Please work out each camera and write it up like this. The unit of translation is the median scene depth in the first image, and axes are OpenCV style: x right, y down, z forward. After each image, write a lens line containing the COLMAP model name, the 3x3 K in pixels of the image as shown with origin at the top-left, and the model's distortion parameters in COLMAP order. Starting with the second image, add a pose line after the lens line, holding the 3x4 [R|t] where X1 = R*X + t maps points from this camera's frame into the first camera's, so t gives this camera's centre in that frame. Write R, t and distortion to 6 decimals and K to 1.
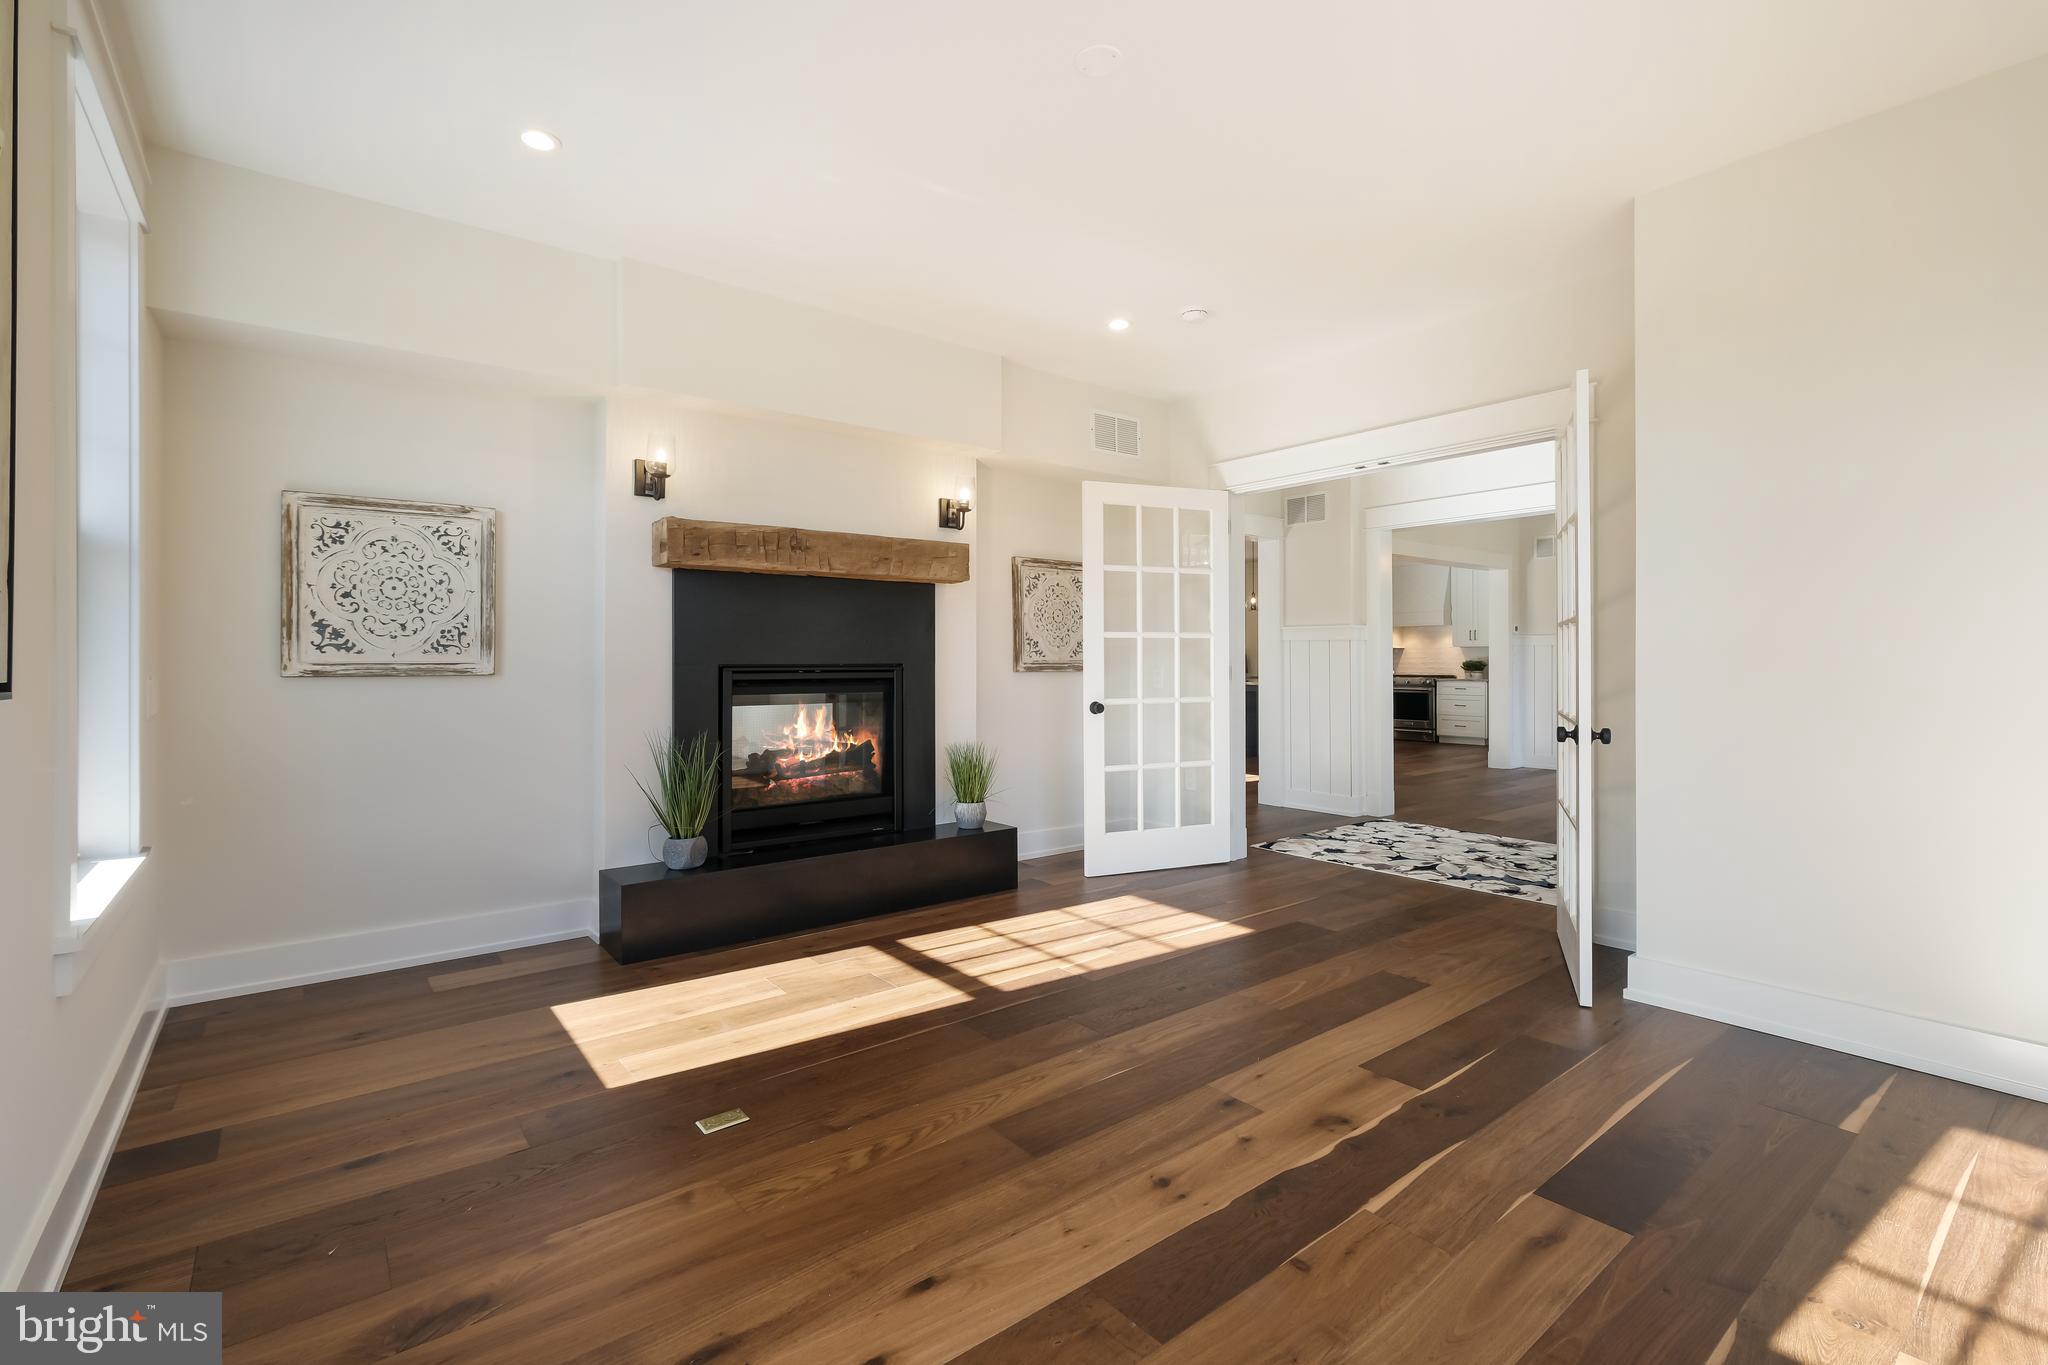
lens RADIAL K [[900.0, 0, 1032.2], [0, 900.0, 668.8], [0, 0, 1]] dist [-0.002572, 0.001039]
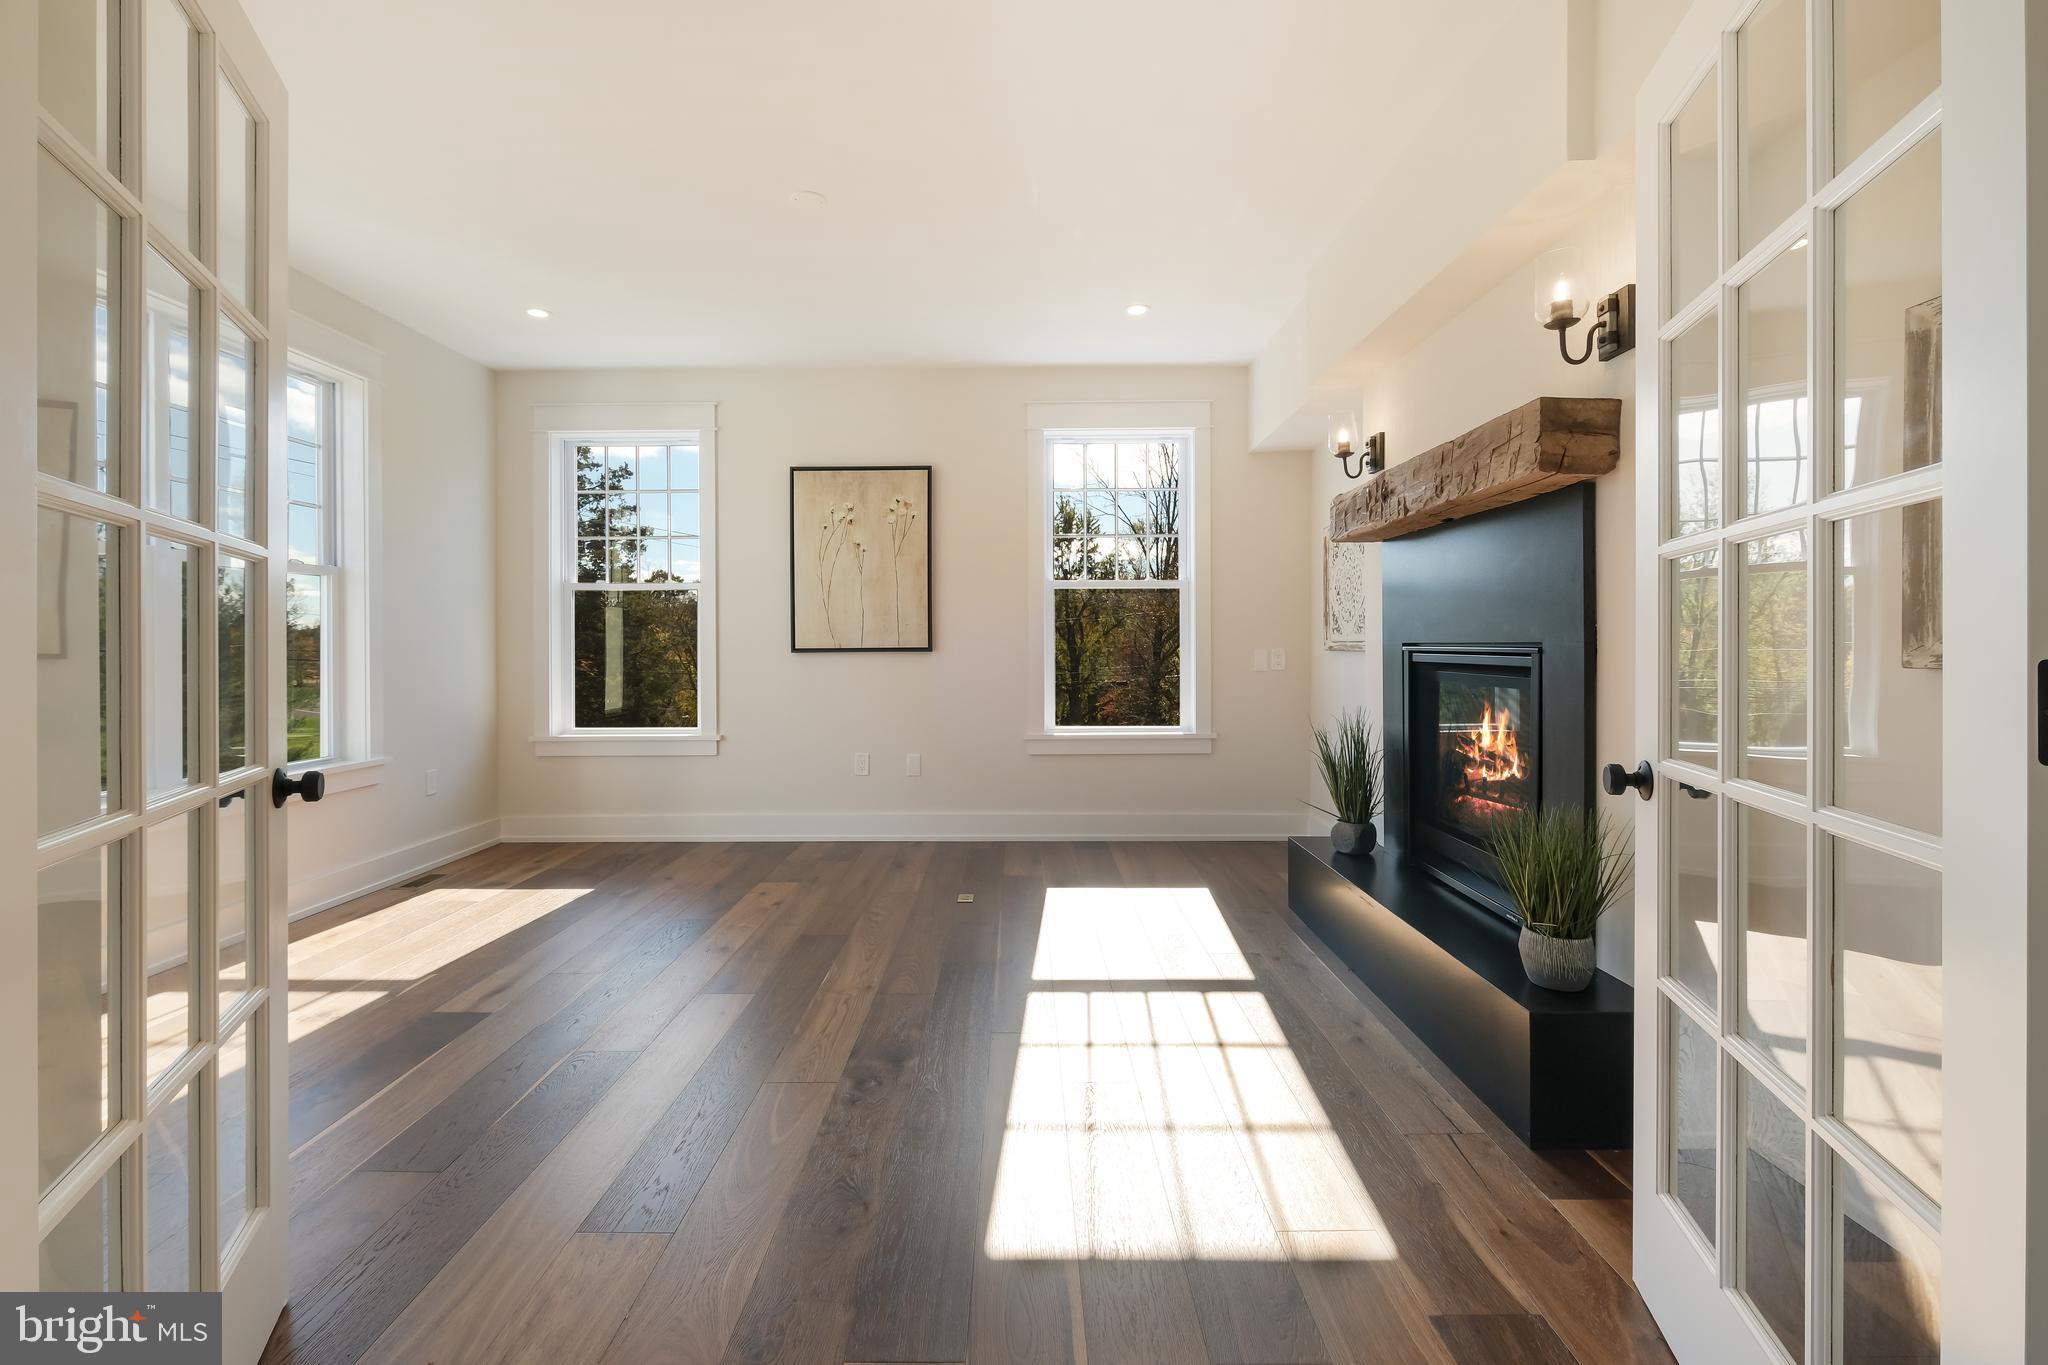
lens RADIAL K [[900.0, 0, 1009.3], [0, 900.0, 650.9], [0, 0, 1]] dist [-0.002572, 0.001039]
pose [[-0.634007, 0.005547, -0.773307, 0.520094], [0.000796, 0.999978, 0.006521, -0.002624], [0.773327, 0.003519, -0.633998, 1.159974]]
